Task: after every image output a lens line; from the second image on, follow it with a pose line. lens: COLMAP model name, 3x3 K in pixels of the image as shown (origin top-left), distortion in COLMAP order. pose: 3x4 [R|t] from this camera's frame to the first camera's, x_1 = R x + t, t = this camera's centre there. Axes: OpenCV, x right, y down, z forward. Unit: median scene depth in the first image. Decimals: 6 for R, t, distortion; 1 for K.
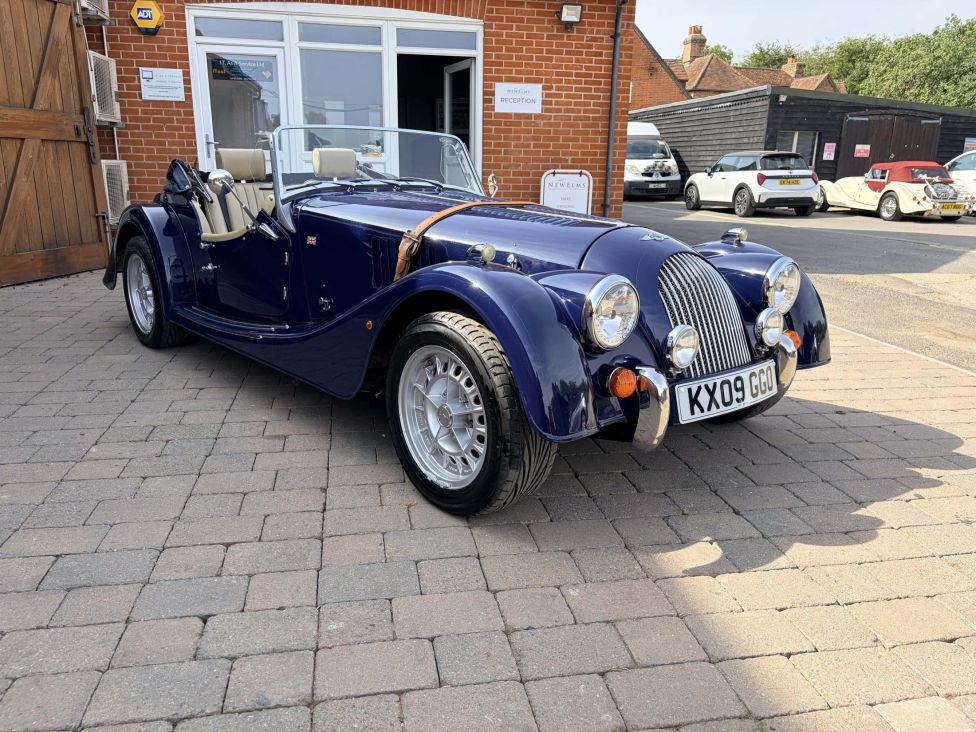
lens RADIAL K [[739.0, 0, 490.7], [0, 739.0, 366.5], [0, 0, 1]] dist [0.058542, -0.063241]
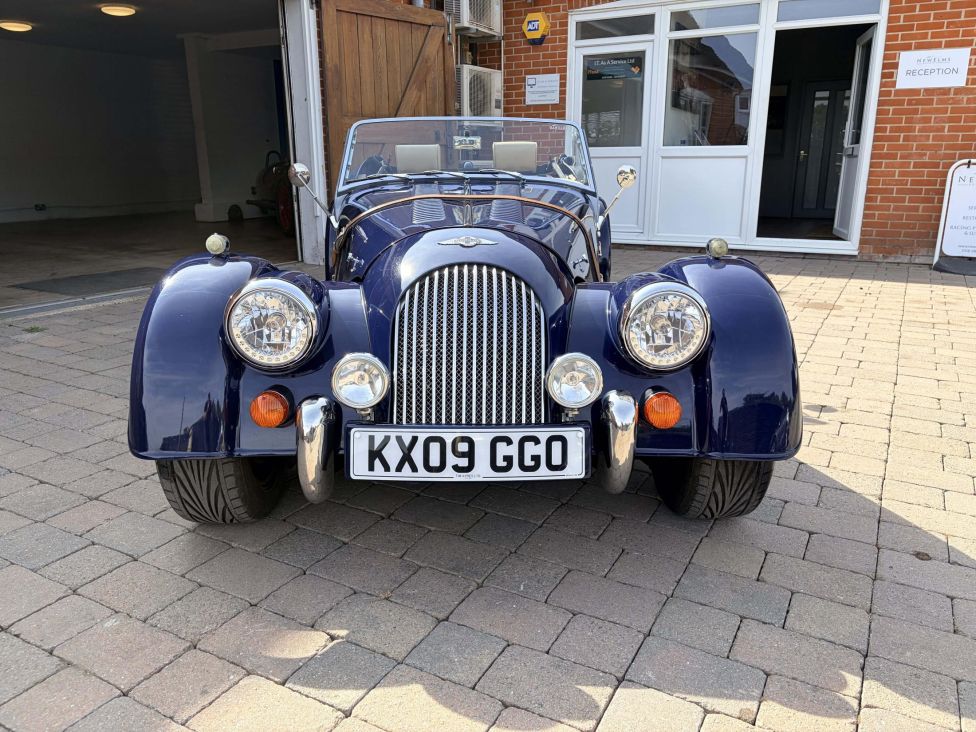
lens RADIAL K [[739.0, 0, 496.3], [0, 739.0, 365.8], [0, 0, 1]] dist [0.058542, -0.063241]
pose [[0.774361, 0.151336, -0.614380, 0.591358], [-0.151462, 0.987082, 0.052239, -0.072656], [0.614349, 0.052603, 0.787279, 0.336517]]
